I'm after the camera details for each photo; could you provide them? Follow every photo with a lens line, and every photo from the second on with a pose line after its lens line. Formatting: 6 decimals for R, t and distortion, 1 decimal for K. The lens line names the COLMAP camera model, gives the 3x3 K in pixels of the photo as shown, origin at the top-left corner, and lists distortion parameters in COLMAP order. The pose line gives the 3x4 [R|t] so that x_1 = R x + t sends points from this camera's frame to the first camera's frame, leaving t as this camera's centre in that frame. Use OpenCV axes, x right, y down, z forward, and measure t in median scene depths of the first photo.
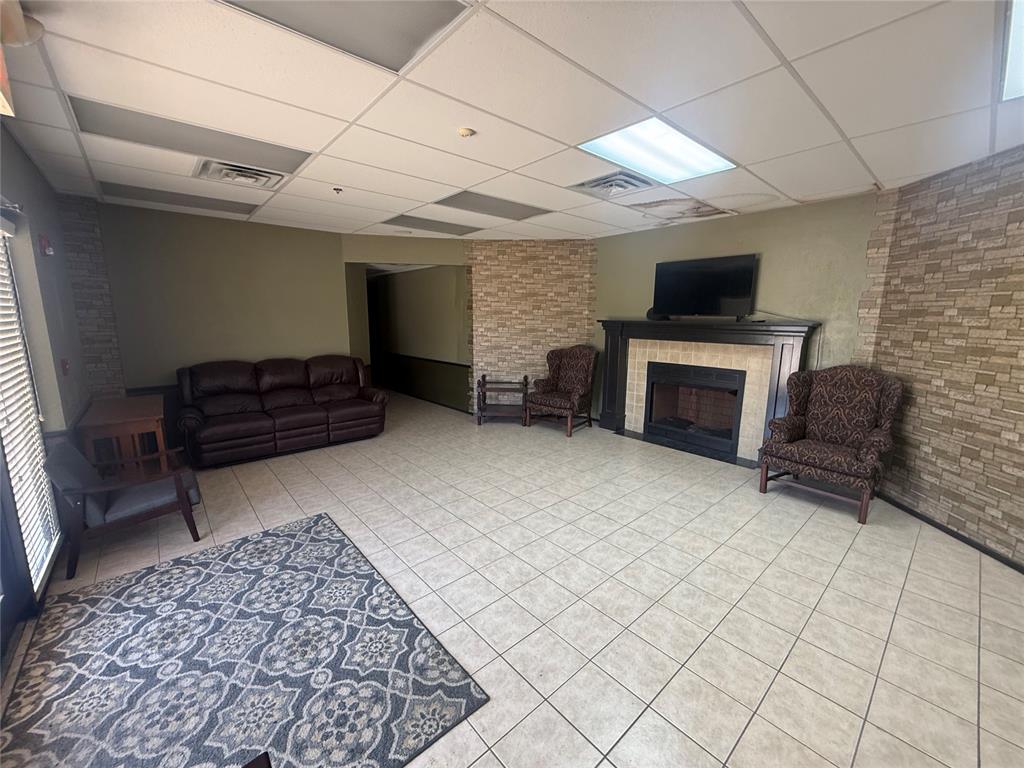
lens RADIAL K [[408.3, 0, 511.5], [0, 408.3, 383.9], [0, 0, 1]] dist [-0.002495, 0.000056]
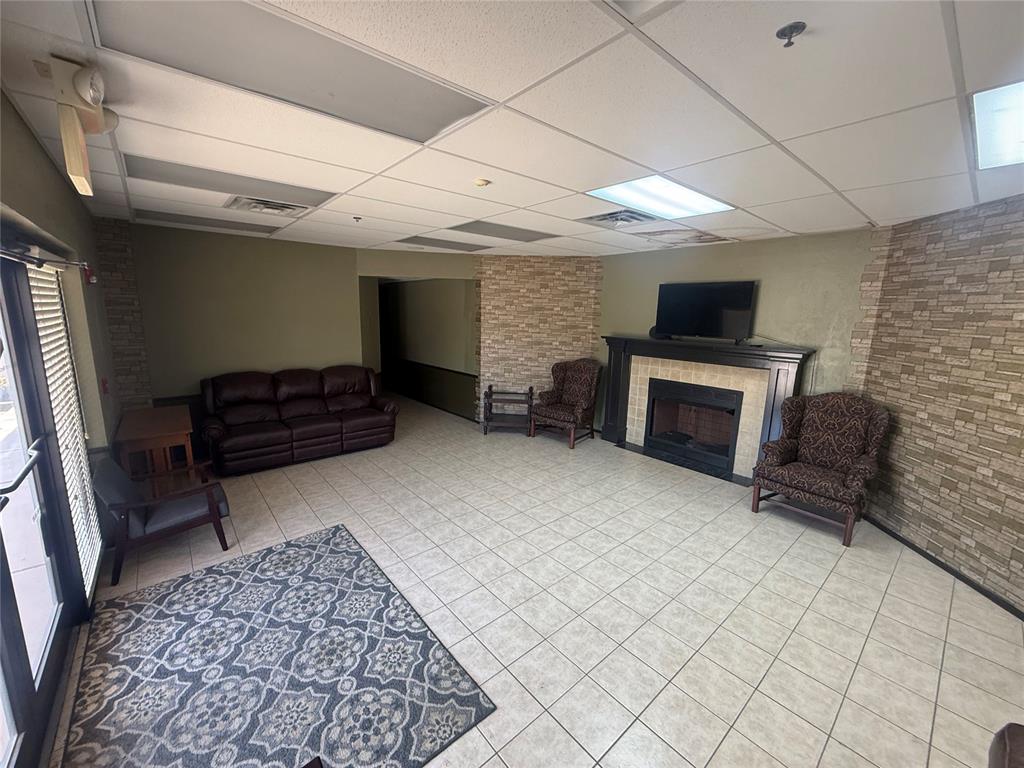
lens RADIAL K [[408.3, 0, 511.7], [0, 408.3, 383.4], [0, 0, 1]] dist [-0.002495, 0.000056]
pose [[0.999780, 0.019050, -0.008804, -0.010867], [-0.018963, 0.999771, 0.009904, -0.081926], [0.008990, -0.009735, 0.999912, -0.071146]]
